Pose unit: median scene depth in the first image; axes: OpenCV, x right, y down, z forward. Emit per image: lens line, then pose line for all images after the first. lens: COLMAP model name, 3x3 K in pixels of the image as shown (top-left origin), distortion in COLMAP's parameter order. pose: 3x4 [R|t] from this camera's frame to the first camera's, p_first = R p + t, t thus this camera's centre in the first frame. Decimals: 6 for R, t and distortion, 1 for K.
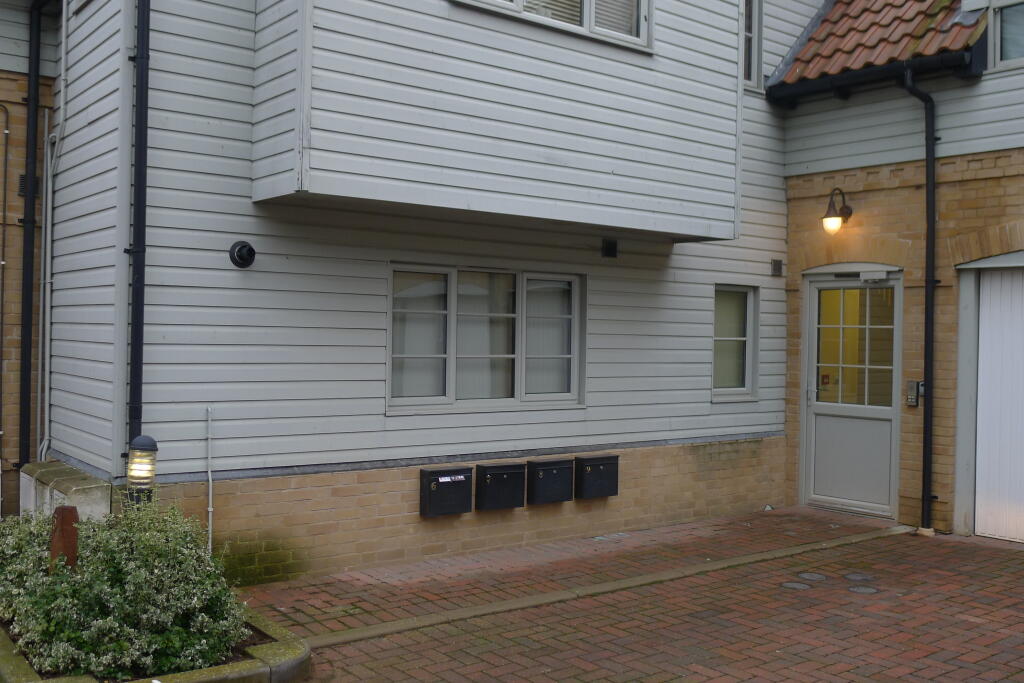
lens RADIAL K [[1020.9, 0, 512.0], [0, 1020.9, 341.5], [0, 0, 1]] dist [-0.047757, 0.005324]
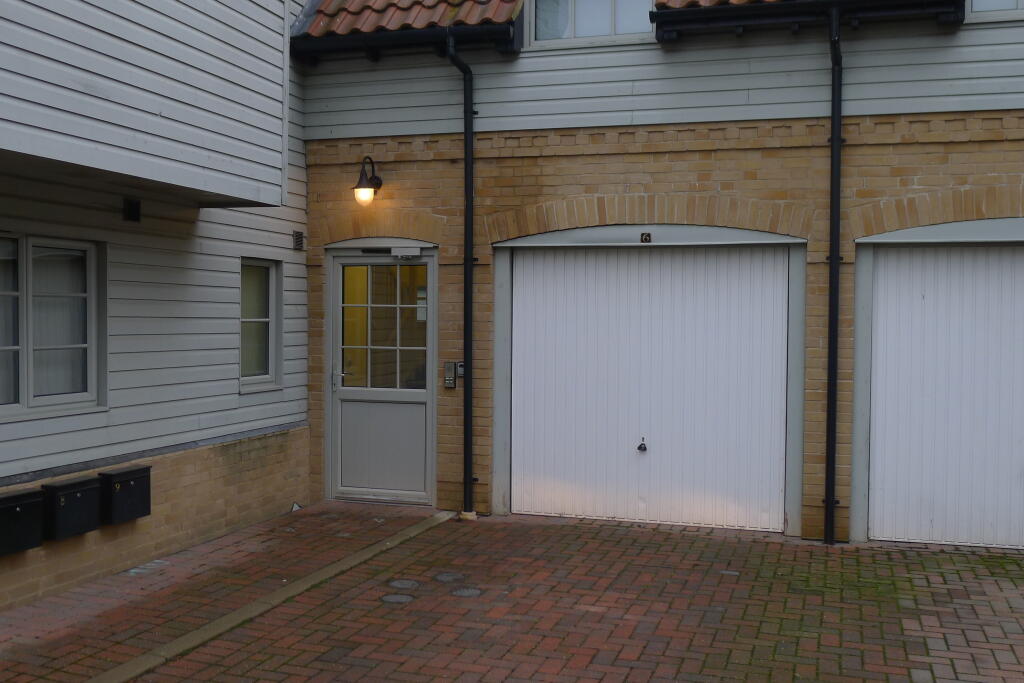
lens RADIAL K [[1020.9, 0, 512.0], [0, 1020.9, 341.5], [0, 0, 1]] dist [-0.047757, 0.005324]
pose [[0.826196, -0.023180, 0.562905, -0.104416], [0.009137, 0.999573, 0.027751, -0.006971], [-0.563308, -0.017784, 0.826055, 0.161755]]
